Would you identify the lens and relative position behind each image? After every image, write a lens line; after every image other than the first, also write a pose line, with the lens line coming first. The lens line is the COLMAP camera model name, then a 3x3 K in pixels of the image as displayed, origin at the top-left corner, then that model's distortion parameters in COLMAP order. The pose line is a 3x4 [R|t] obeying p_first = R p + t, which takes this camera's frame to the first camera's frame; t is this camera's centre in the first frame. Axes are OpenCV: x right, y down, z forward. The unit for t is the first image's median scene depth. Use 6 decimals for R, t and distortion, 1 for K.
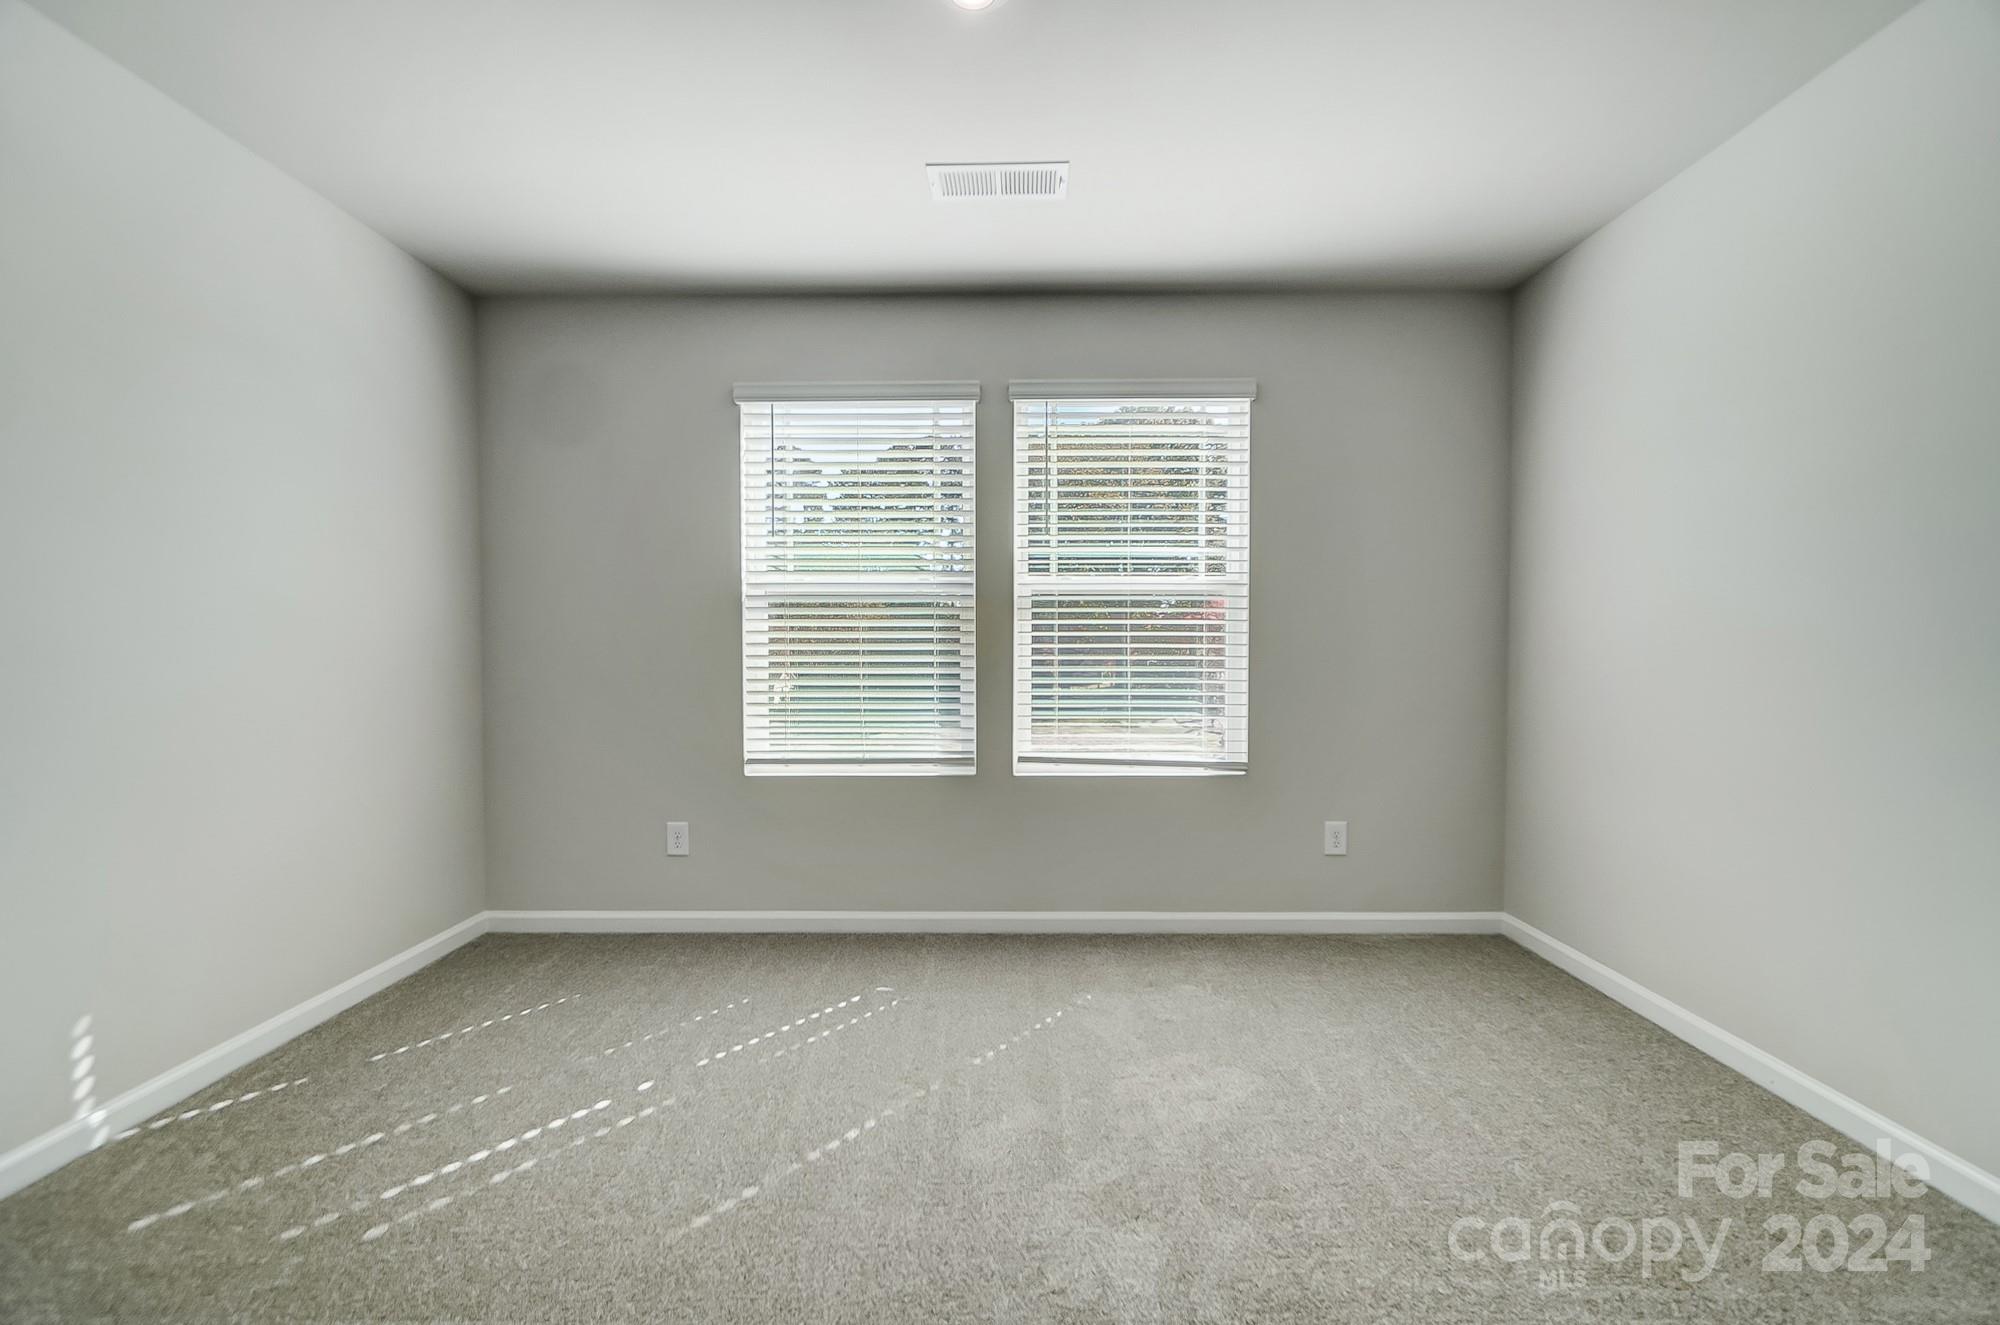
lens RADIAL K [[895.6, 0, 1000.0], [0, 895.6, 662.5], [0, 0, 1]] dist [-0.017998, -0.000539]
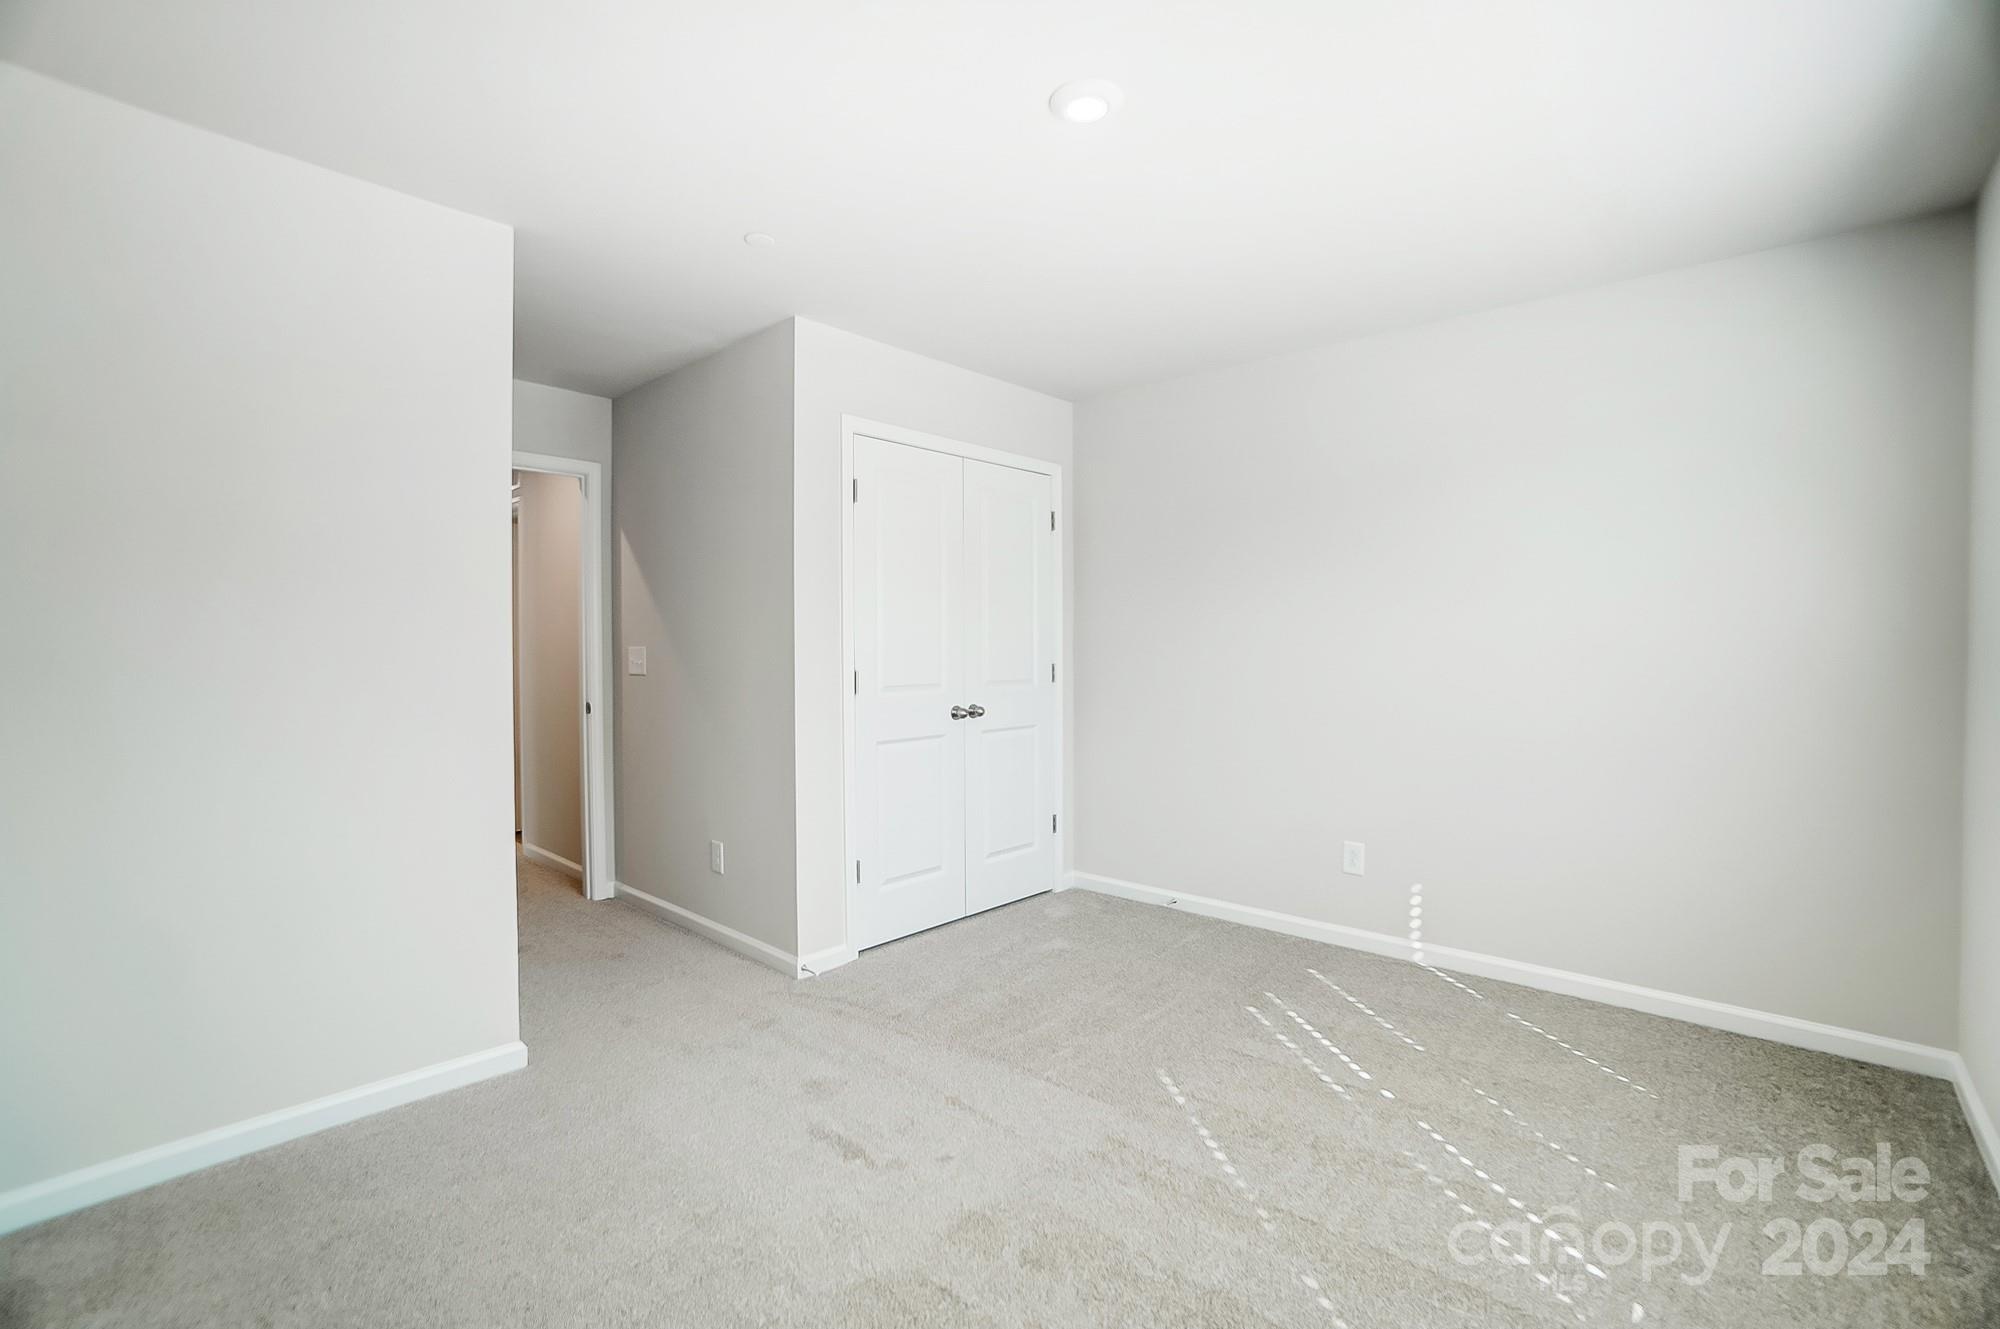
lens RADIAL K [[895.6, 0, 1000.0], [0, 895.6, 664.5], [0, 0, 1]] dist [-0.017998, -0.000539]
pose [[-0.675300, 0.009539, -0.737482, 0.767770], [-0.026204, 0.998975, 0.036916, -0.061480], [0.737078, 0.044254, -0.674357, 1.538925]]
